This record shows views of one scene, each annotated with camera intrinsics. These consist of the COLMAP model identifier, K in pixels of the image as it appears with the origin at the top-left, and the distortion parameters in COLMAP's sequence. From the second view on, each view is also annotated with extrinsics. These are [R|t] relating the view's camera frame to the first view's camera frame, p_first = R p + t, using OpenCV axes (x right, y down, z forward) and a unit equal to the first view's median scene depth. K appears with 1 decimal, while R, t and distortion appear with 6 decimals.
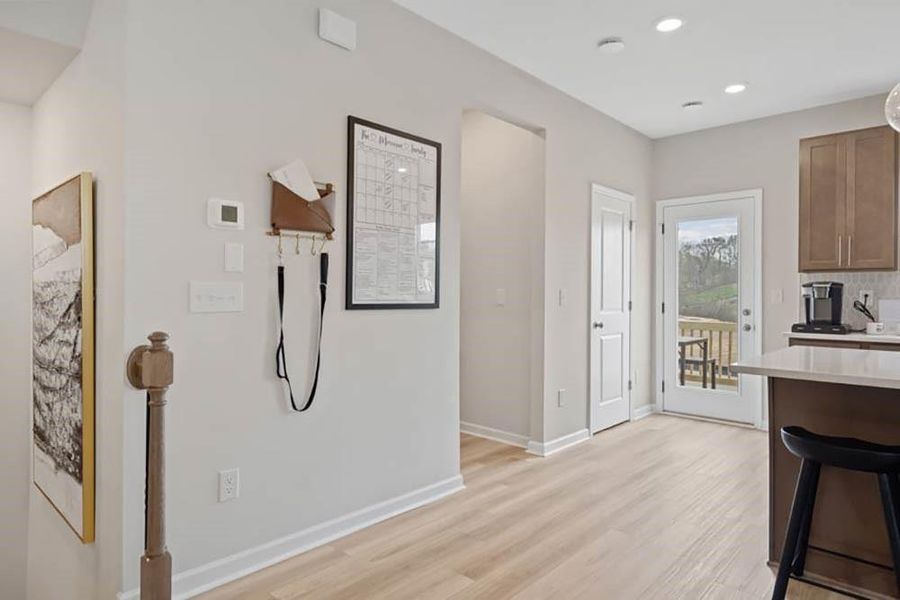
lens RADIAL K [[539.0, 0, 445.0], [0, 539.0, 295.4], [0, 0, 1]] dist [-0.005007, 0.003922]
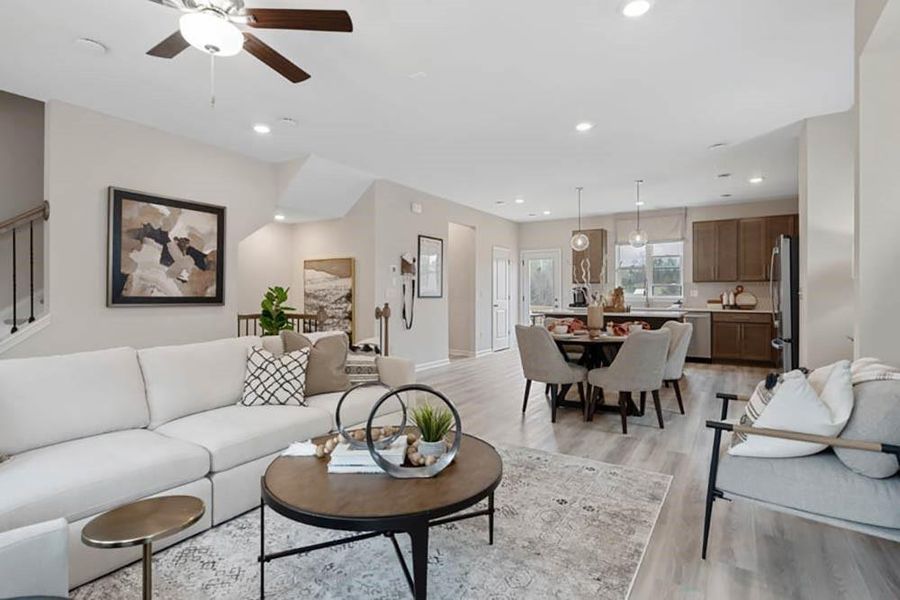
lens RADIAL K [[442.9, 0, 444.9], [0, 442.9, 295.1], [0, 0, 1]] dist [-0.003569, -0.000055]
pose [[0.984772, -0.004527, 0.173791, -0.315788], [0.003986, 0.999986, 0.003461, 0.001756], [-0.173804, -0.002715, 0.984777, -1.011822]]
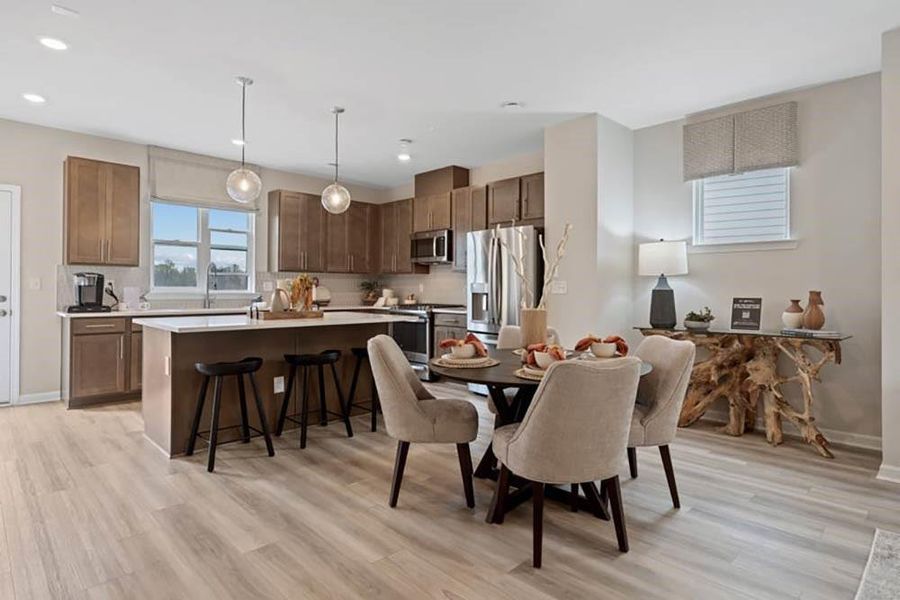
lens RADIAL K [[482.4, 0, 452.7], [0, 482.4, 285.1], [0, 0, 1]] dist [0.002675, -0.000953]
pose [[0.032492, 0.005562, 0.999457, -0.435570], [-0.005685, 0.999969, -0.005380, 0.005624], [-0.999456, -0.005507, 0.032522, 0.093028]]
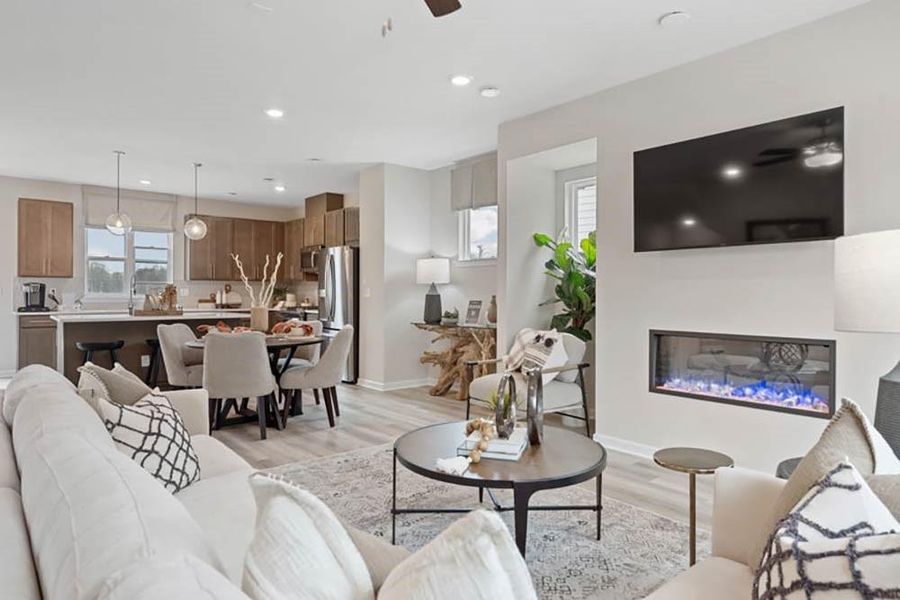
lens RADIAL K [[539.0, 0, 453.1], [0, 539.0, 290.5], [0, 0, 1]] dist [-0.005007, 0.003922]
pose [[0.106852, 0.000767, 0.994275, -0.924590], [-0.003134, 0.999995, -0.000434, -0.004143], [-0.994270, -0.003070, 0.106854, -0.565778]]
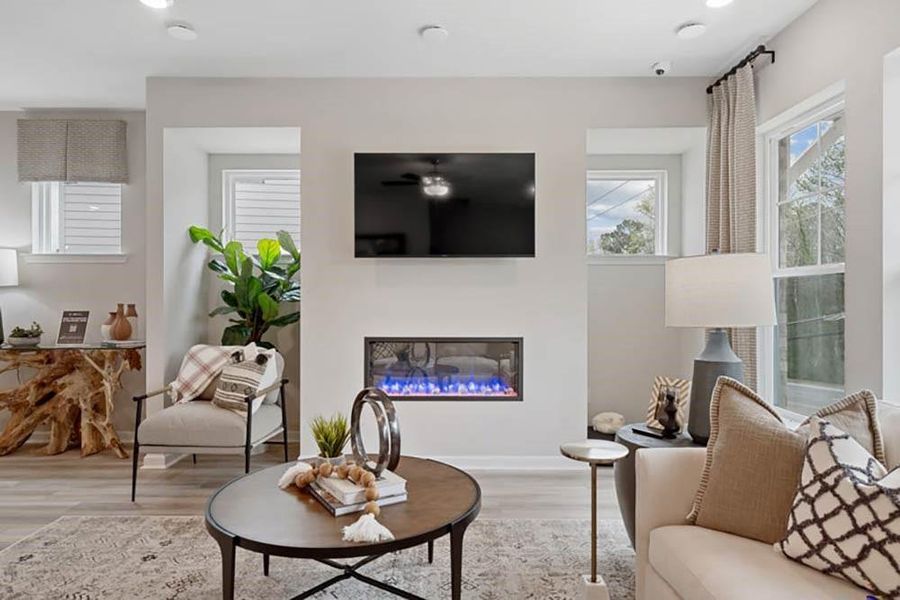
lens RADIAL K [[539.0, 0, 454.2], [0, 539.0, 300.7], [0, 0, 1]] dist [-0.005007, 0.003922]
pose [[-0.691701, -0.004633, 0.722169, -0.723860], [-0.003910, 0.999989, 0.002671, -0.003279], [-0.722174, -0.000976, -0.691711, -0.273292]]
